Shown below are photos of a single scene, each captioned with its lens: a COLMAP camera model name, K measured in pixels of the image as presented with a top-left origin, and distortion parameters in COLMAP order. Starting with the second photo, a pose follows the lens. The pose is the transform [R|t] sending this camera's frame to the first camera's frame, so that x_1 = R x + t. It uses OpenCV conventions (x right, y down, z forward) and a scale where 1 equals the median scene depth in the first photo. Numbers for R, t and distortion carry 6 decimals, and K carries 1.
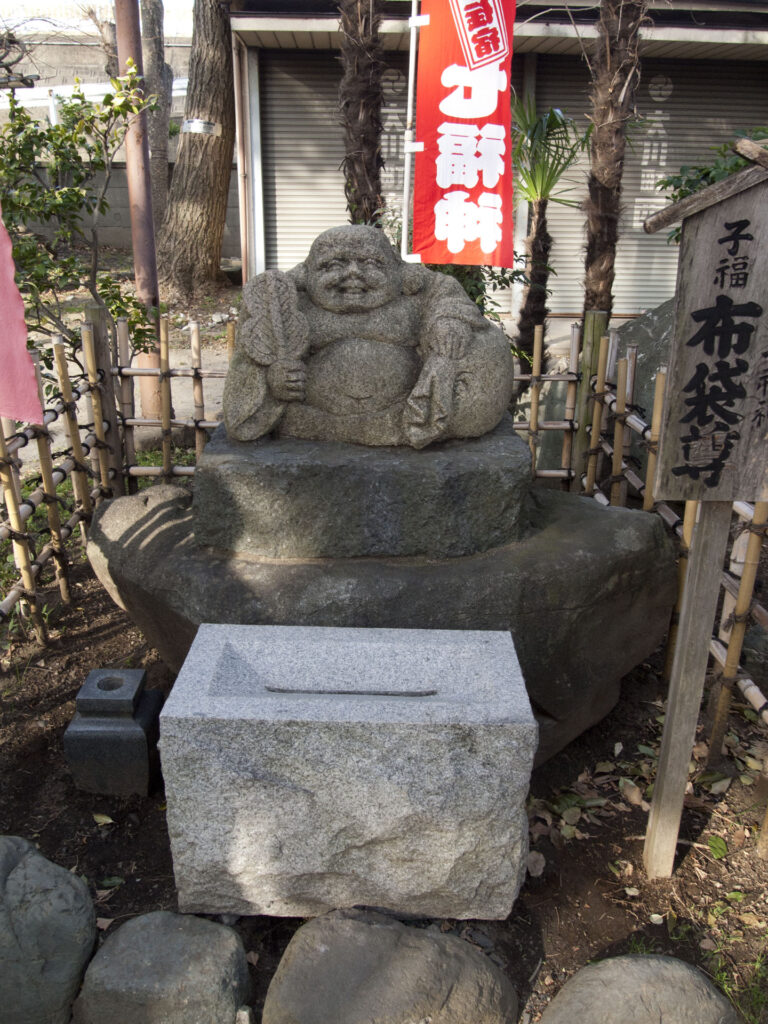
lens RADIAL K [[849.7, 0, 384.0], [0, 849.7, 509.7], [0, 0, 1]] dist [-0.052046, 0.029988]
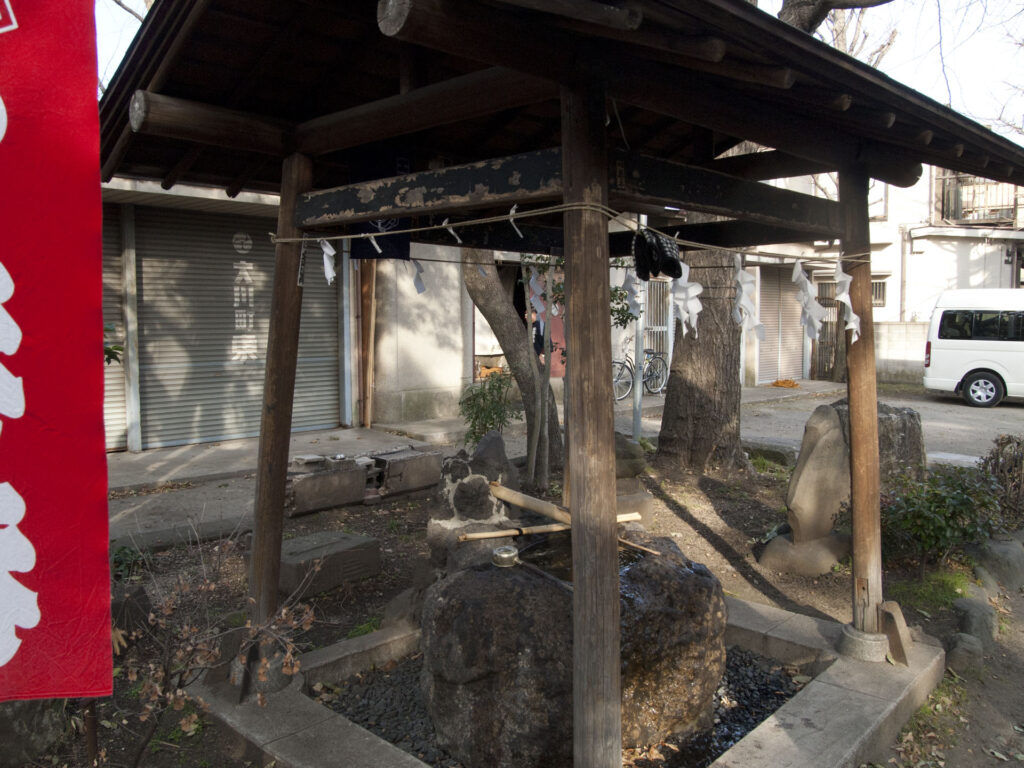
lens RADIAL K [[849.7, 0, 512.8], [0, 849.7, 383.0], [0, 0, 1]] dist [-0.052046, 0.029988]
pose [[0.715721, -0.060670, 0.695746, -0.212444], [0.259895, 0.947807, -0.184706, -0.014169], [-0.648227, 0.313019, 0.694133, 0.021651]]
